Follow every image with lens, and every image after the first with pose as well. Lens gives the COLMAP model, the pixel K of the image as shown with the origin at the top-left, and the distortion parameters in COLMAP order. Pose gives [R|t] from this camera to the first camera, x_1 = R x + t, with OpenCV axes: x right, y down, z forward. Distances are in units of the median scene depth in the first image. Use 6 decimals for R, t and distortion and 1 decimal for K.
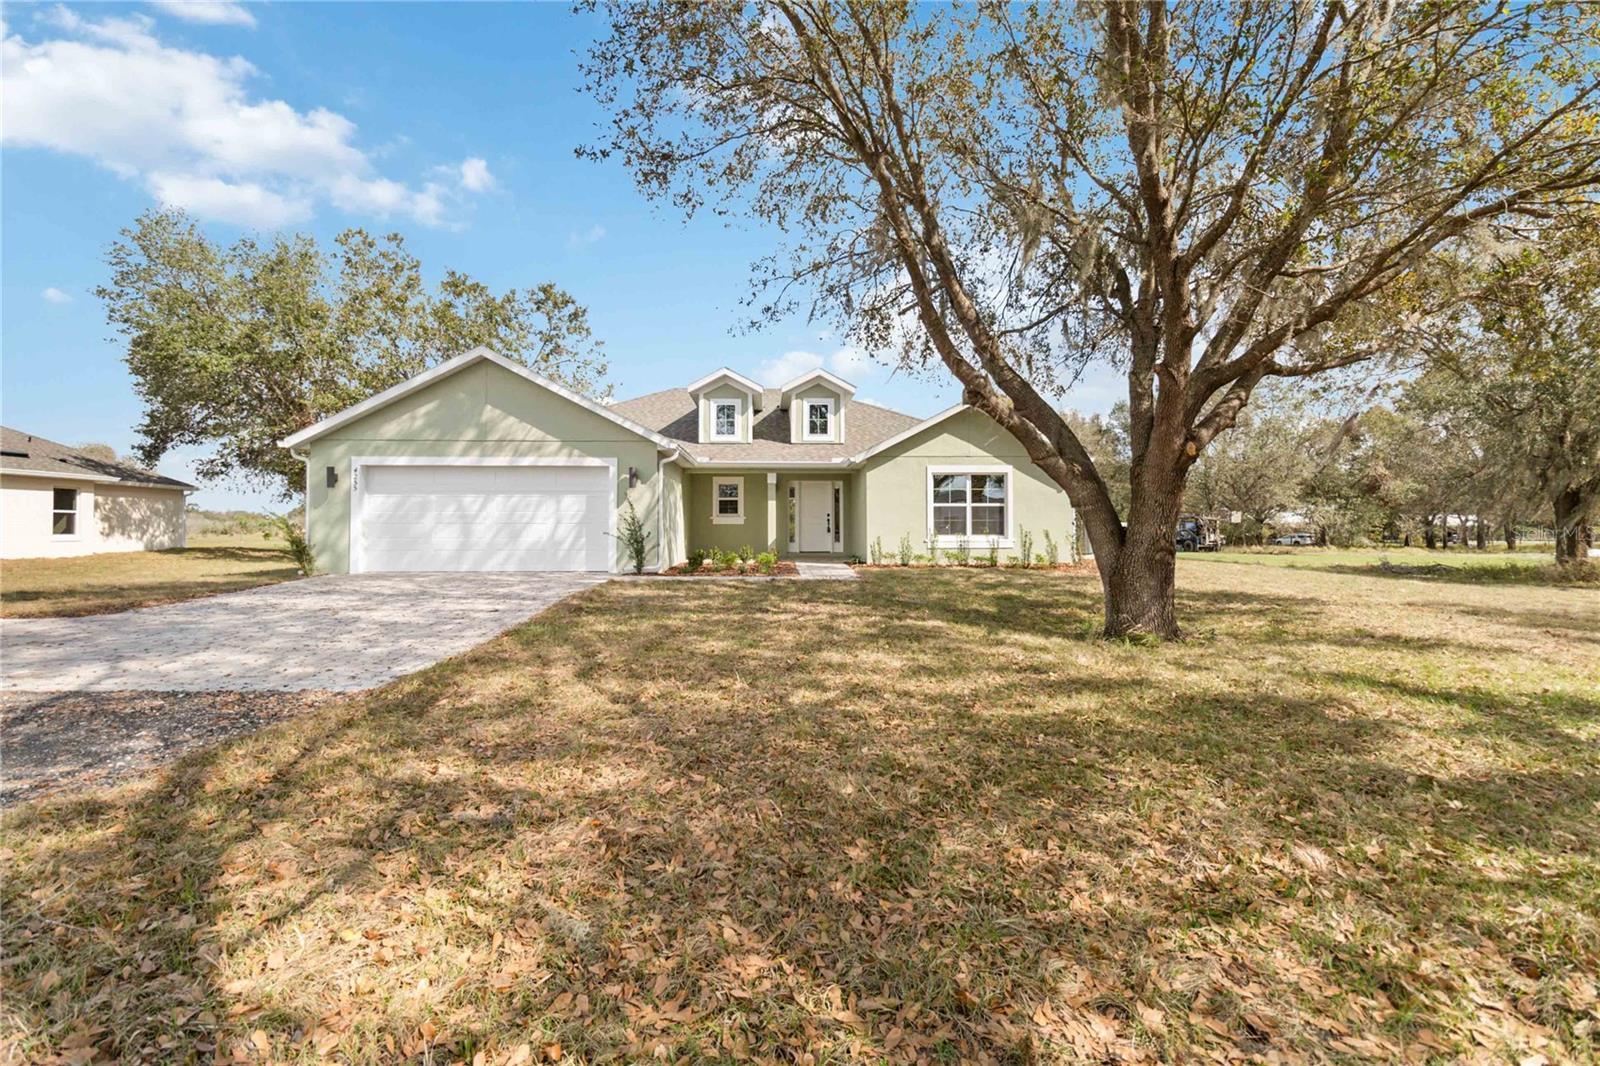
lens RADIAL K [[746.4, 0, 799.1], [0, 746.4, 521.8], [0, 0, 1]] dist [0.001776, -0.000059]
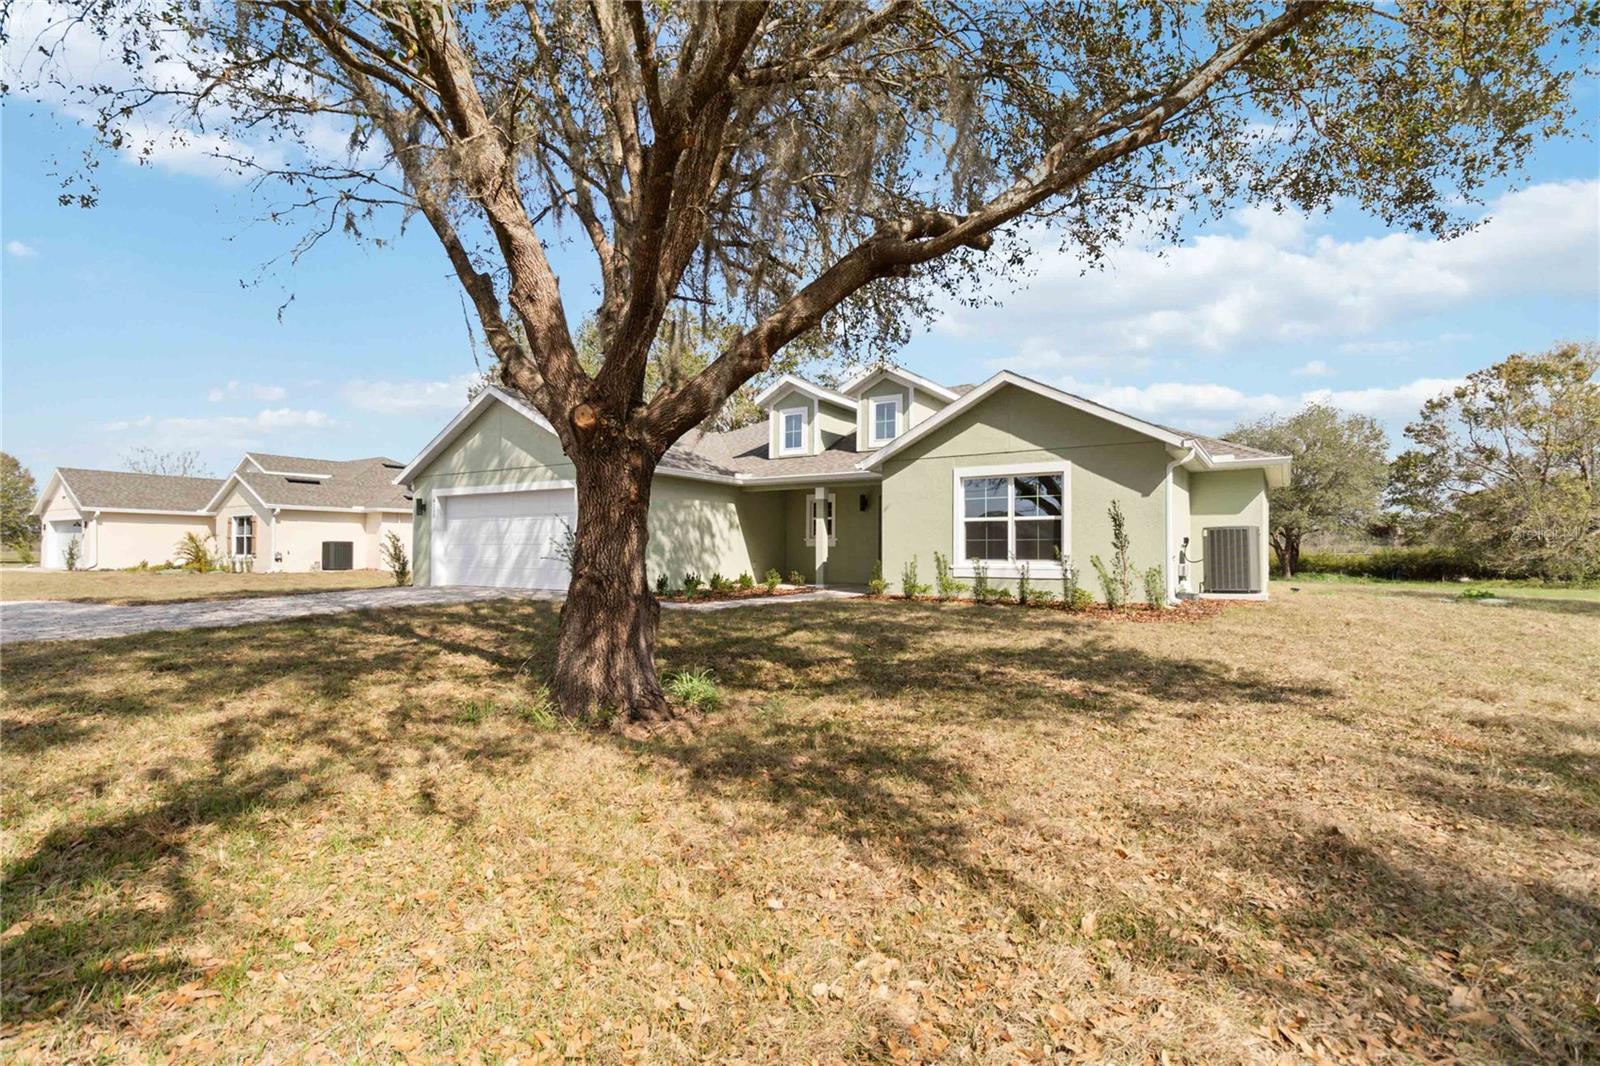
lens RADIAL K [[746.4, 0, 790.7], [0, 746.4, 536.0], [0, 0, 1]] dist [0.001776, -0.000059]
pose [[0.817283, -0.010693, -0.576137, 0.472224], [-0.000972, 0.999801, -0.019935, 0.009507], [0.576235, 0.016853, 0.817110, 0.279849]]
